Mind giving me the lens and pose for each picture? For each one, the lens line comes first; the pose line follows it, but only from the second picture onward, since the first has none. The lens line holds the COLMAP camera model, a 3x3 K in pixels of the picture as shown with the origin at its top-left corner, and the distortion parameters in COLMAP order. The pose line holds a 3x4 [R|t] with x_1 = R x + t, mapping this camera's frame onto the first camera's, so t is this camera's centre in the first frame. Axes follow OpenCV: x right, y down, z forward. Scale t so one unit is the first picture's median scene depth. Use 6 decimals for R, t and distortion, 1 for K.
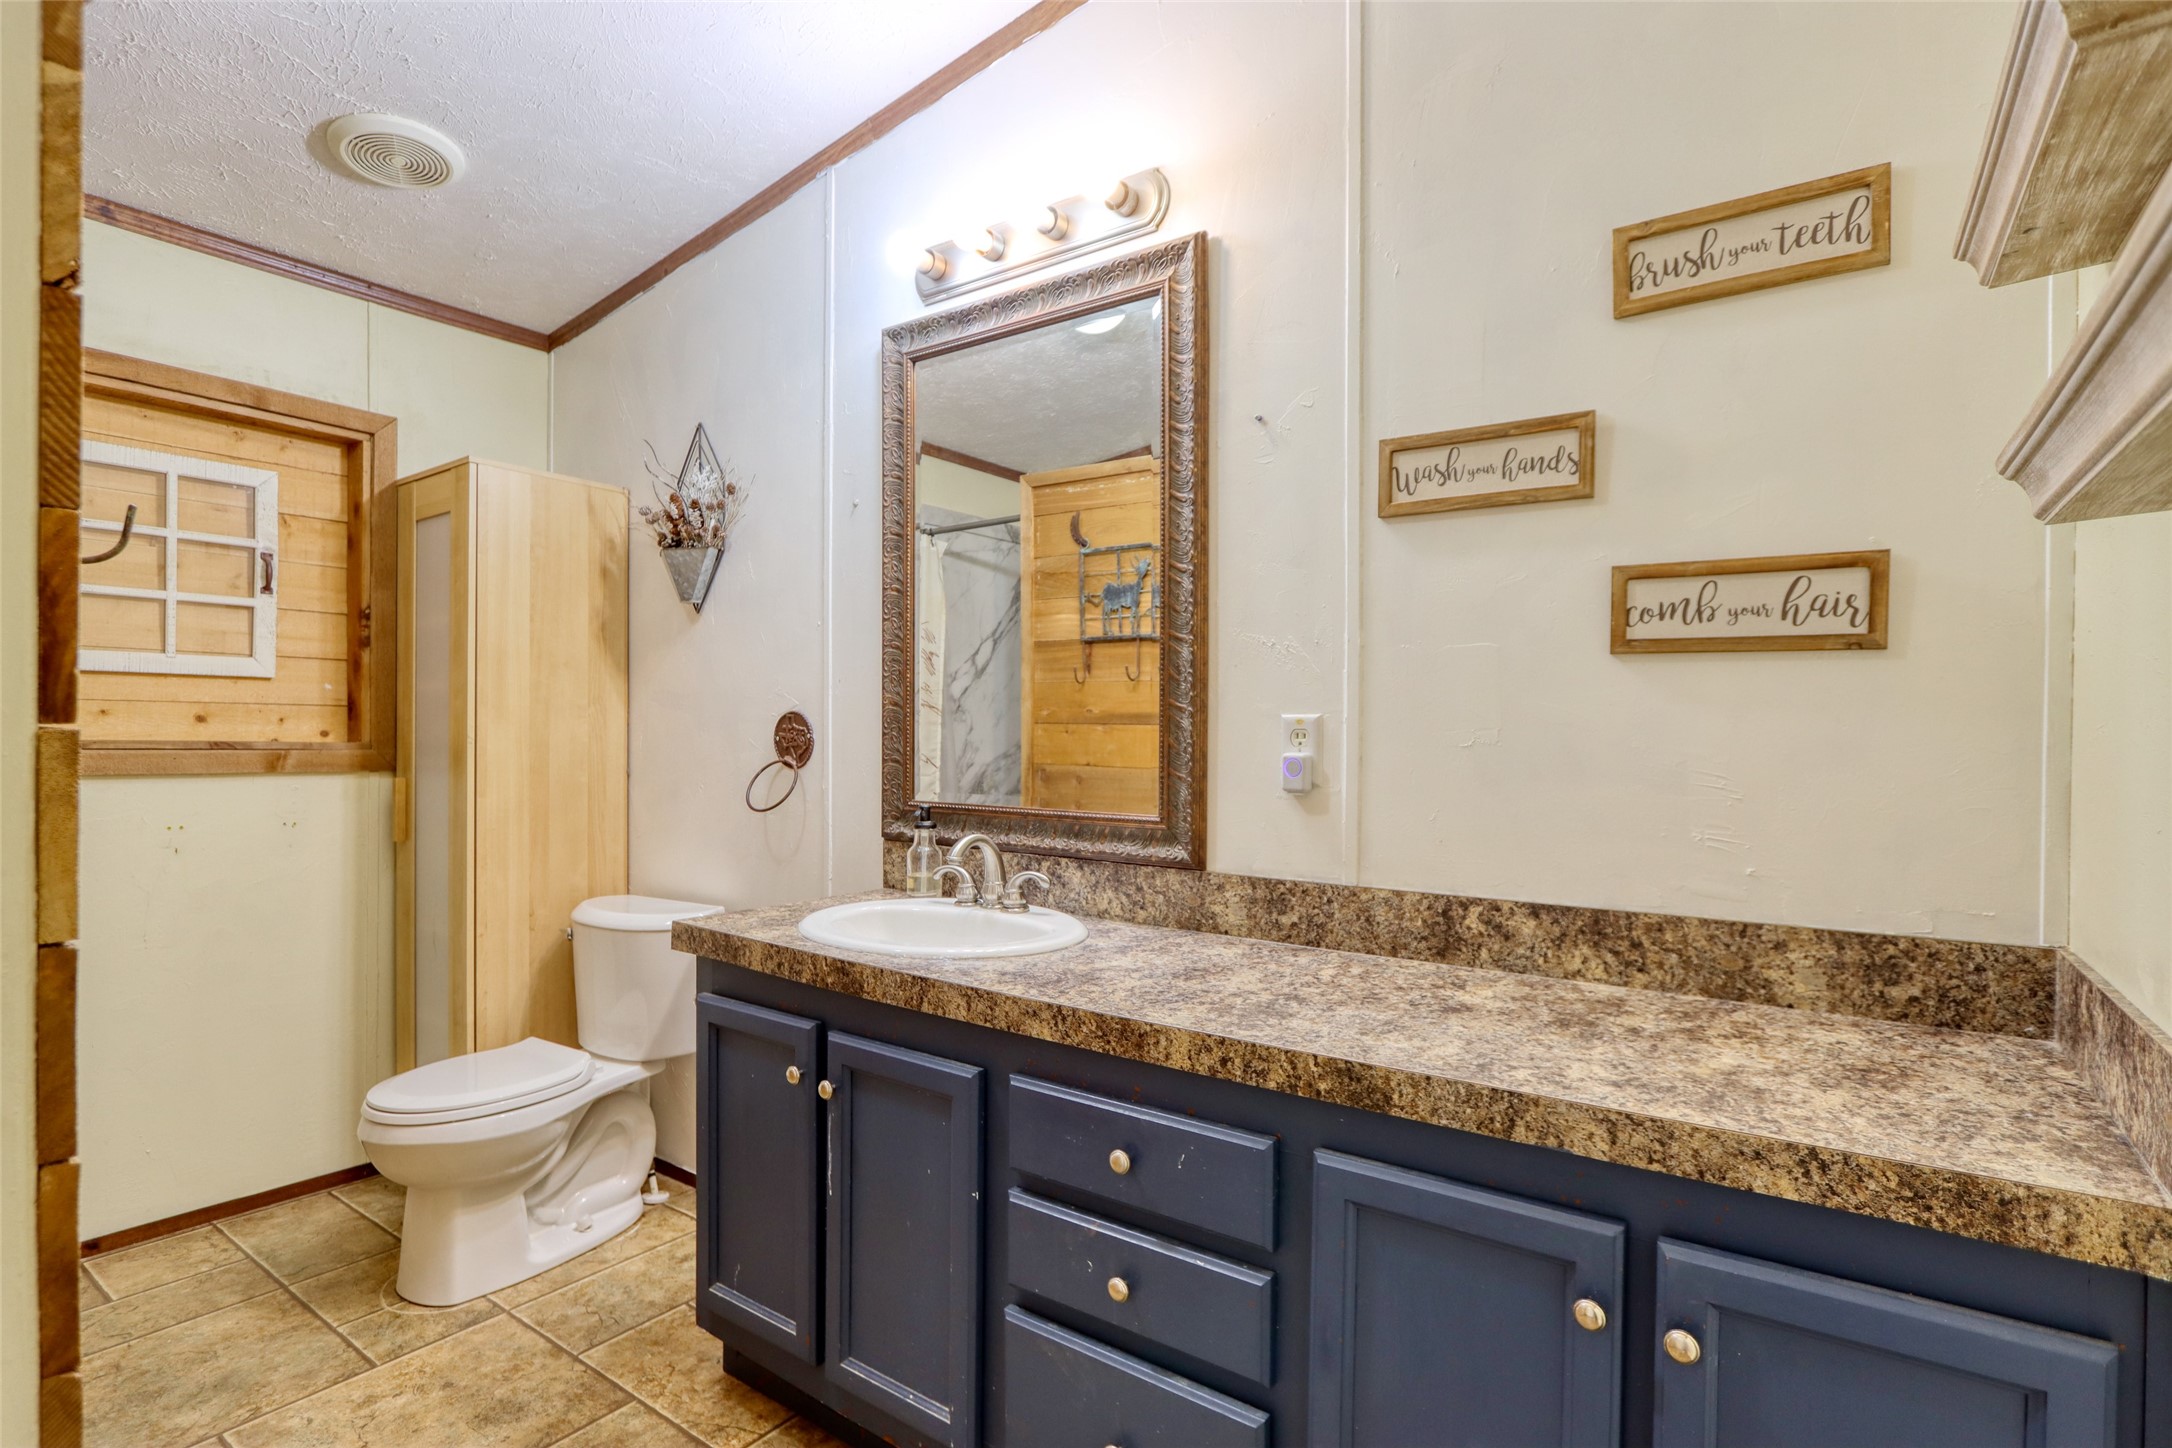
lens RADIAL K [[1041.4, 0, 1081.6], [0, 1041.4, 730.1], [0, 0, 1]] dist [-0.019795, 0.003215]
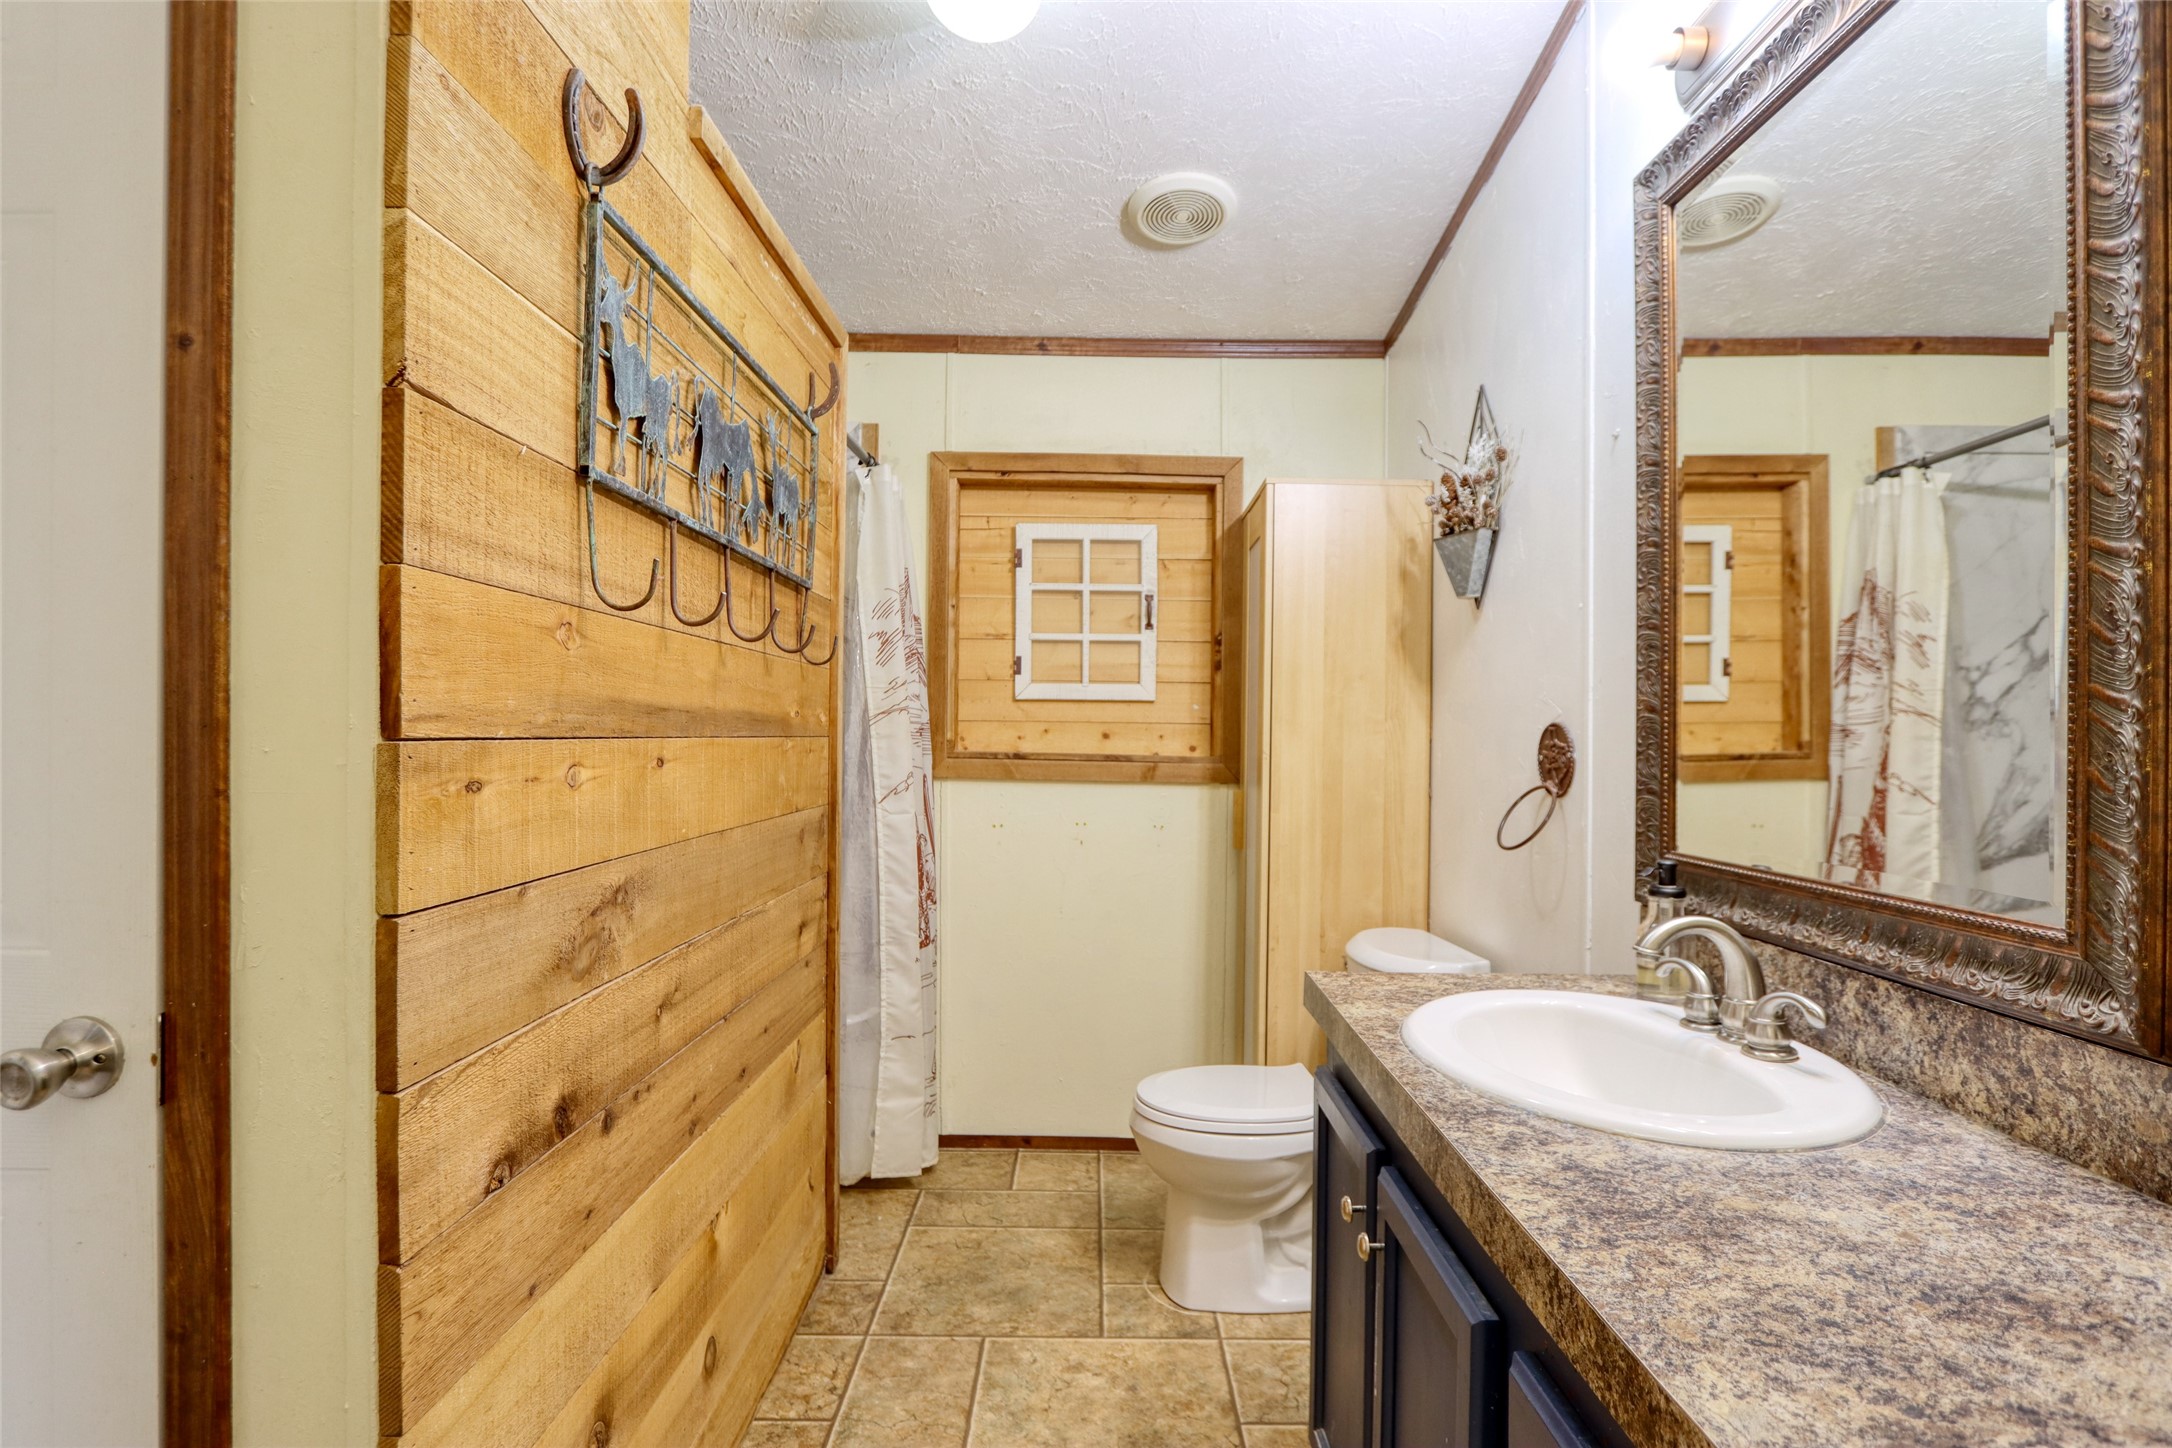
lens RADIAL K [[1041.4, 0, 1094.8], [0, 1041.4, 737.1], [0, 0, 1]] dist [-0.019795, 0.003215]
pose [[0.586758, -0.003700, -0.809754, 0.145105], [-0.004181, 0.999962, -0.007598, -0.000204], [0.809752, 0.007844, 0.586720, 0.271514]]
